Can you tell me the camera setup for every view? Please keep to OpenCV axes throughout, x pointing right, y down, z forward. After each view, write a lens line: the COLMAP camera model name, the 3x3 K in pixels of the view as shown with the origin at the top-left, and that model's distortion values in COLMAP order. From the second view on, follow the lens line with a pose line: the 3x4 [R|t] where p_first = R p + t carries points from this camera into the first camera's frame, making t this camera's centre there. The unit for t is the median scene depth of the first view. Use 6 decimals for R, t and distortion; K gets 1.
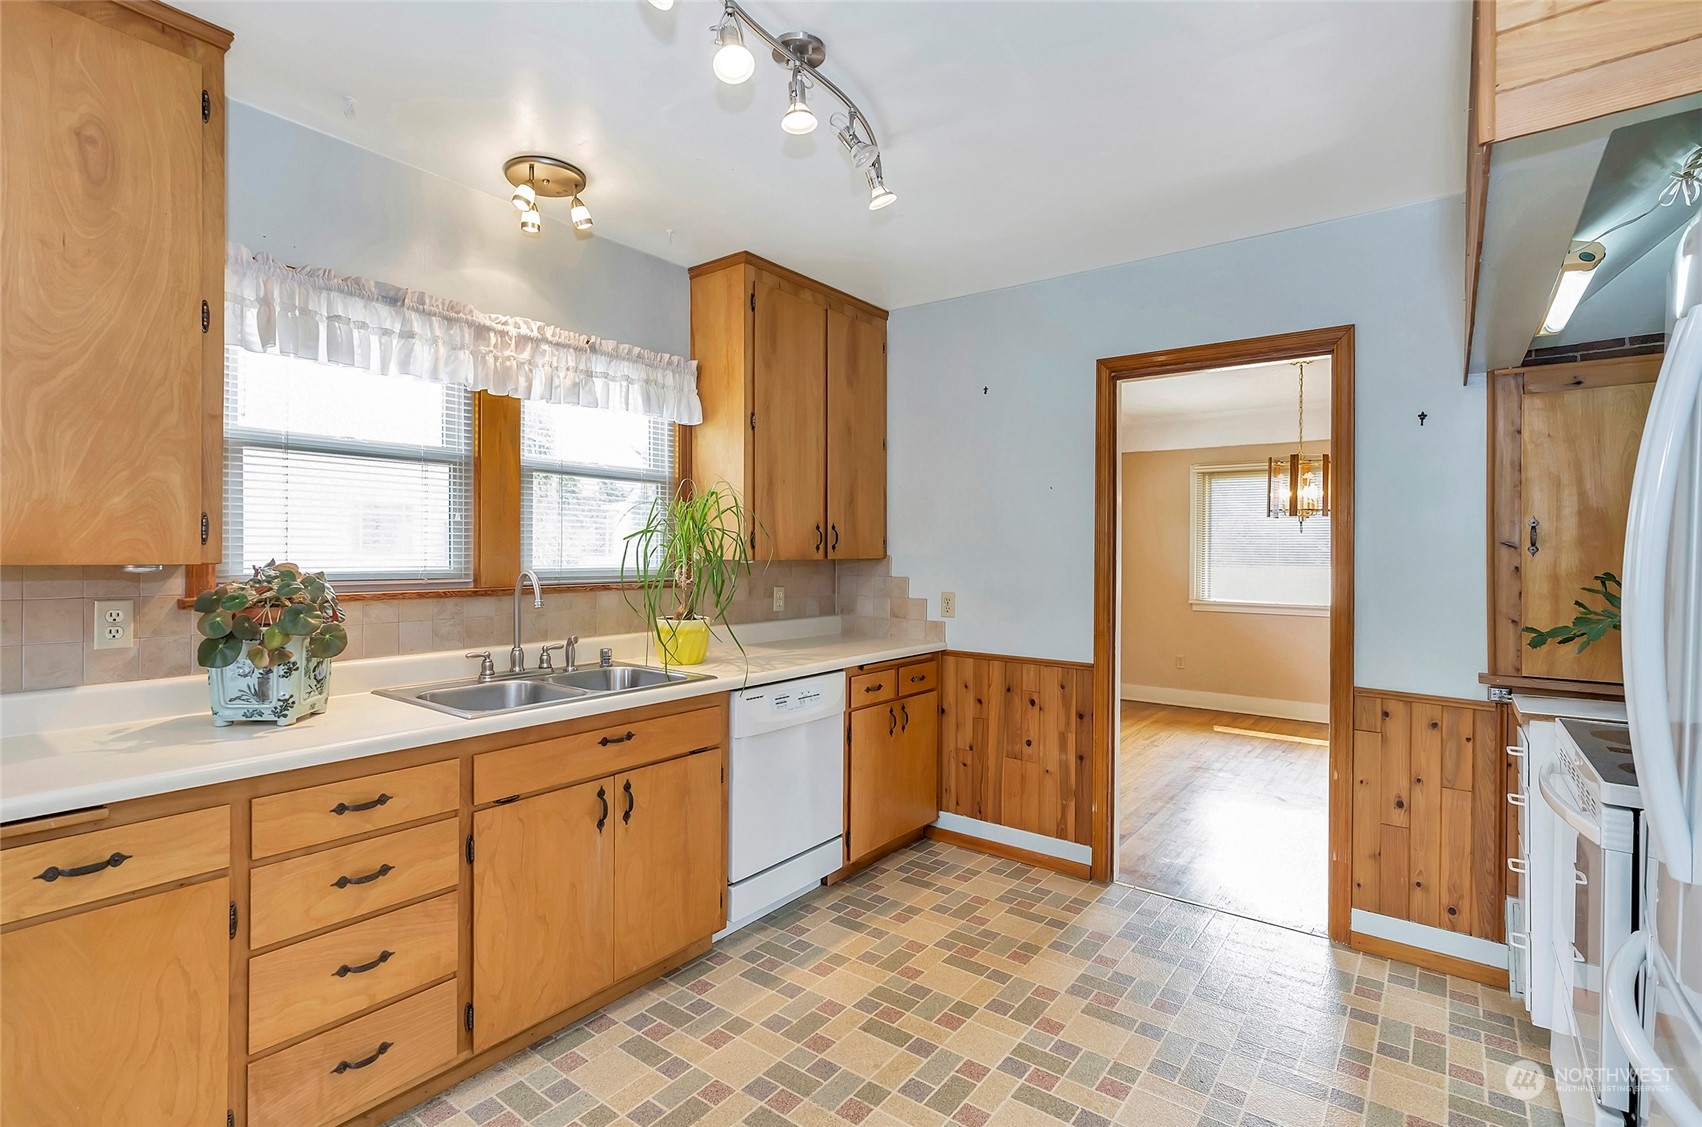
lens RADIAL K [[812.4, 0, 851.0], [0, 812.4, 563.5], [0, 0, 1]] dist [-0.031499, 0.009634]
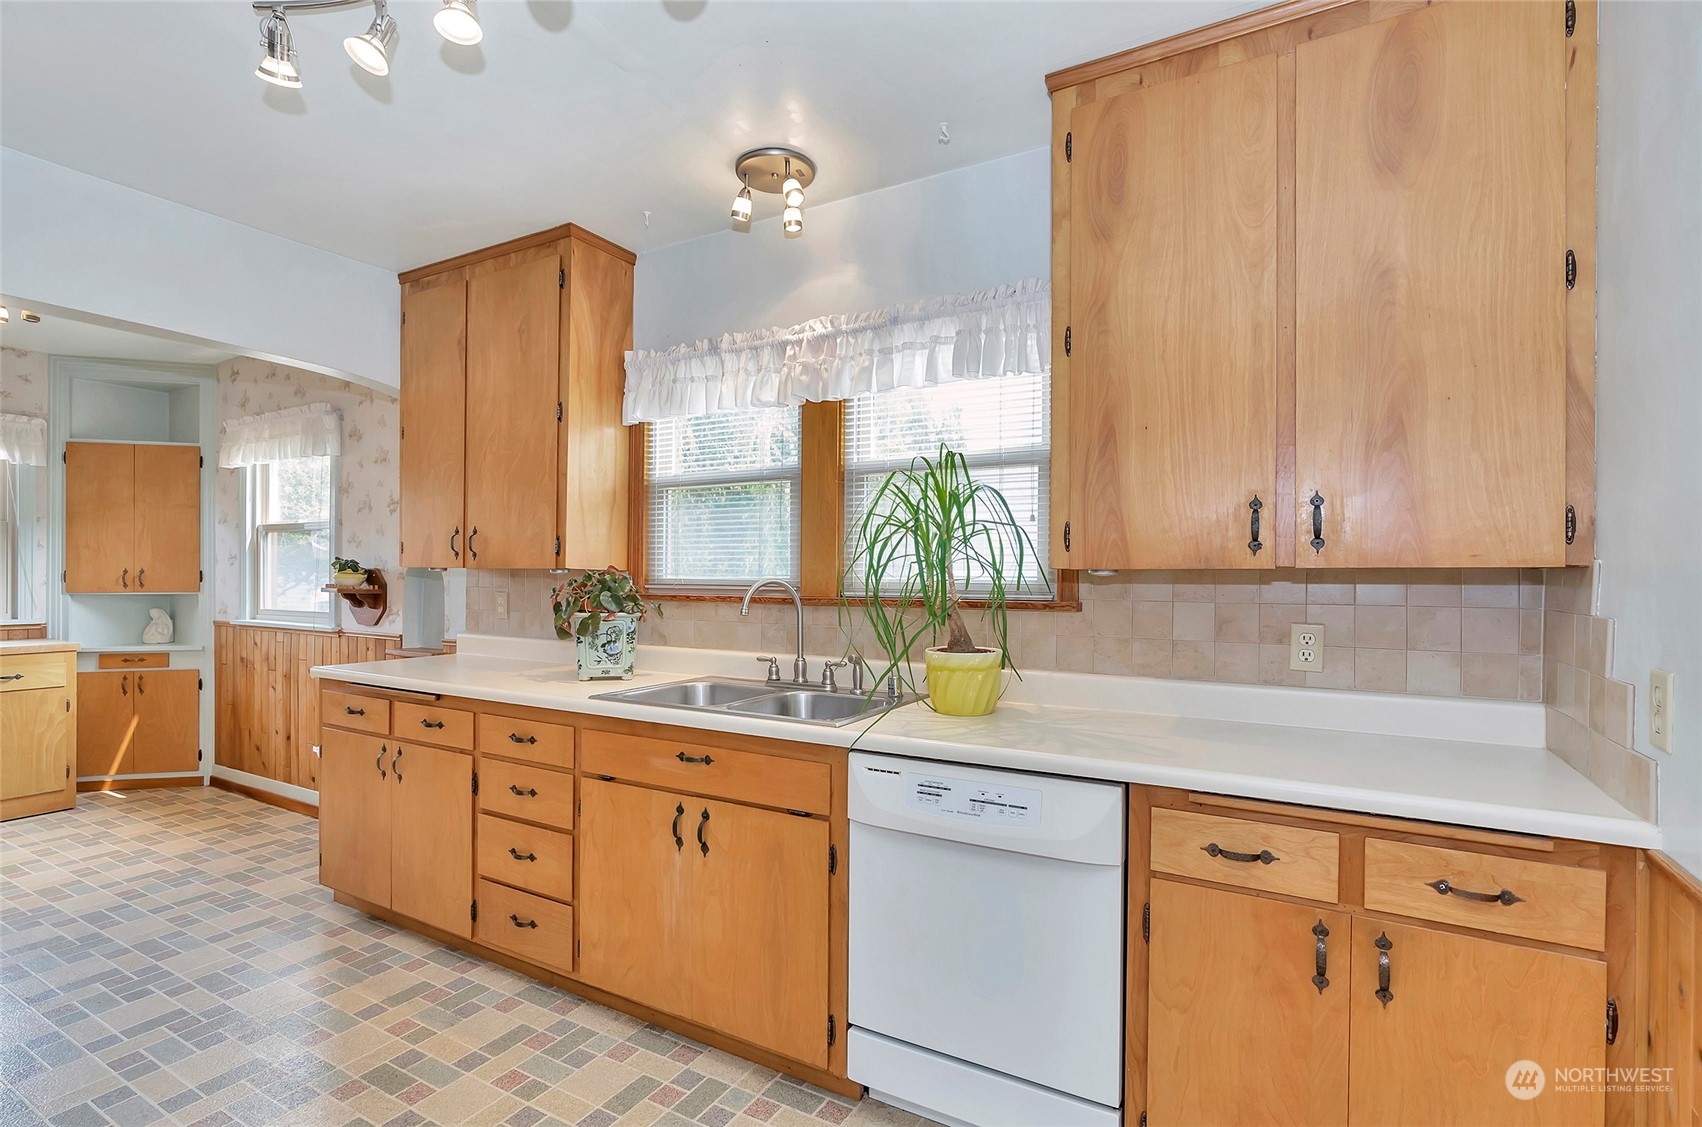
lens RADIAL K [[811.5, 0, 859.0], [0, 811.5, 590.7], [0, 0, 1]] dist [-0.034694, 0.008690]
pose [[0.111667, 0.009256, -0.993703, 0.579545], [-0.020193, 0.999771, 0.007044, 0.014413], [0.993540, 0.019279, 0.111829, 0.971985]]
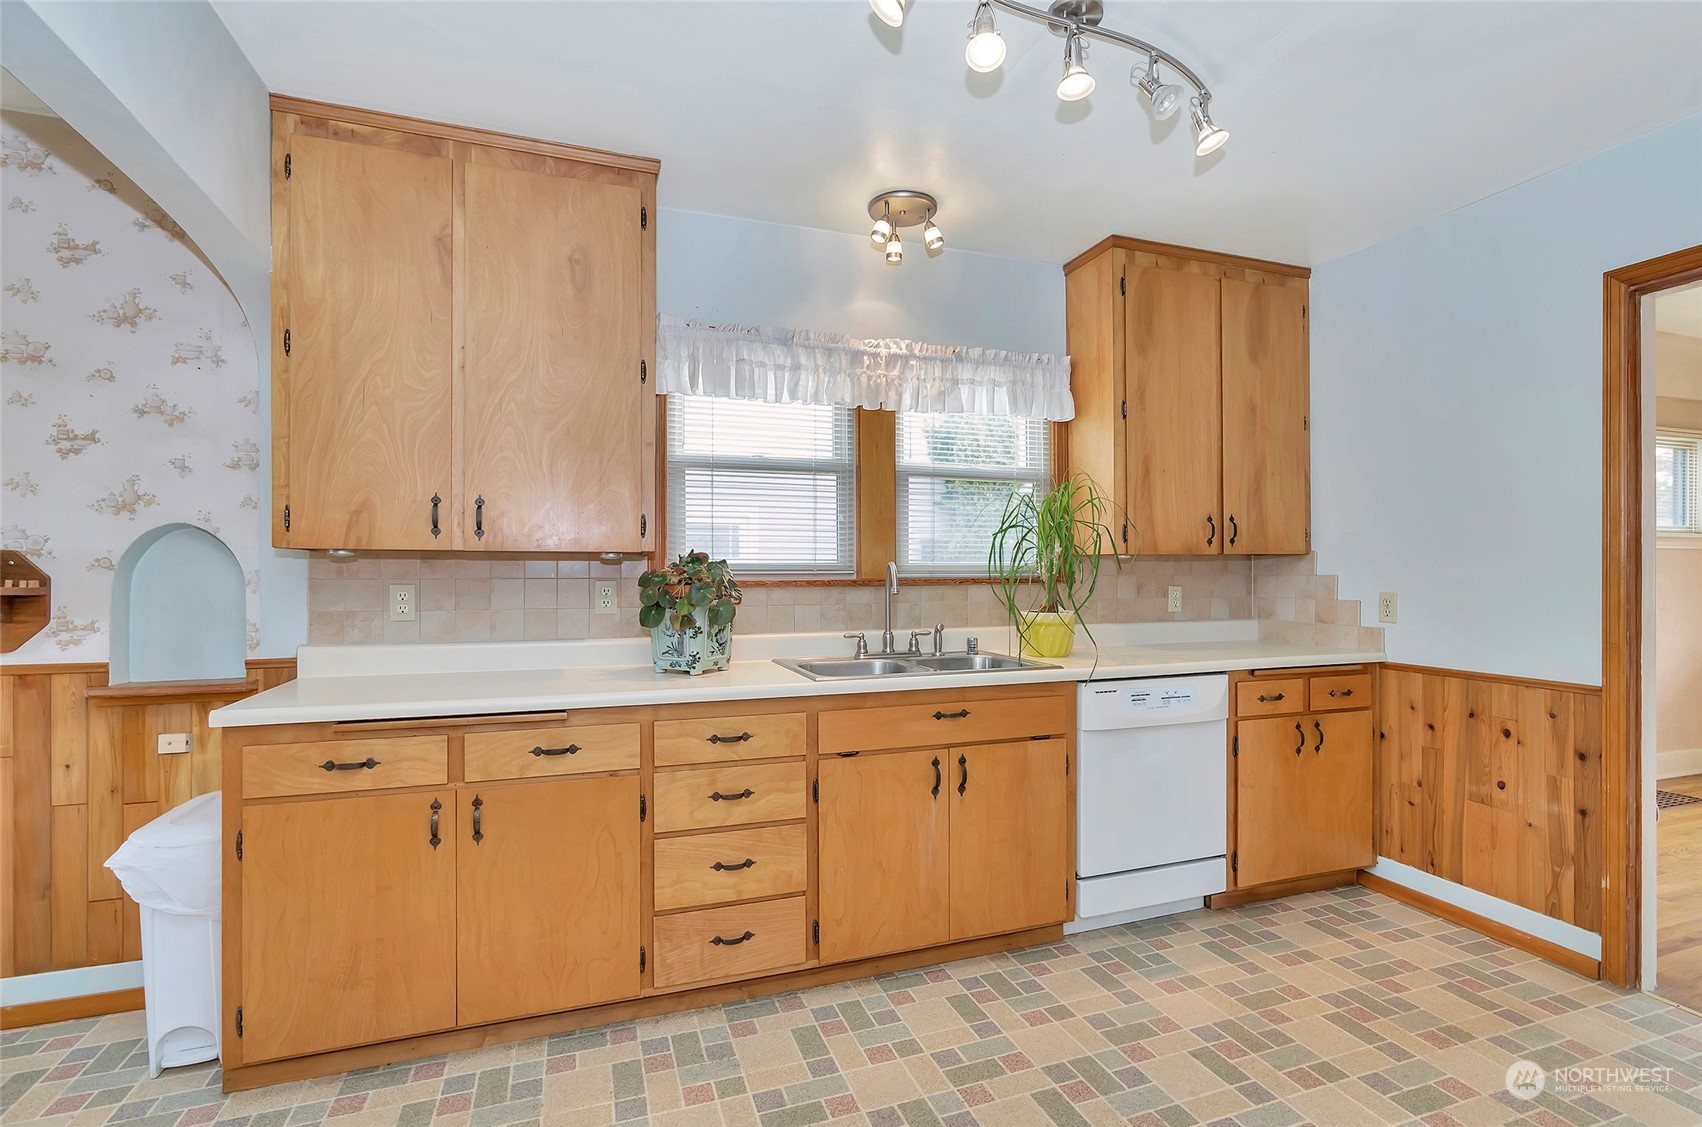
lens RADIAL K [[811.5, 0, 859.0], [0, 811.5, 590.7], [0, 0, 1]] dist [-0.034694, 0.008690]
pose [[0.831796, 0.001195, -0.555080, 0.185689], [0.002477, 0.999980, 0.005866, 0.041048], [0.555076, -0.006254, 0.831776, 0.033318]]
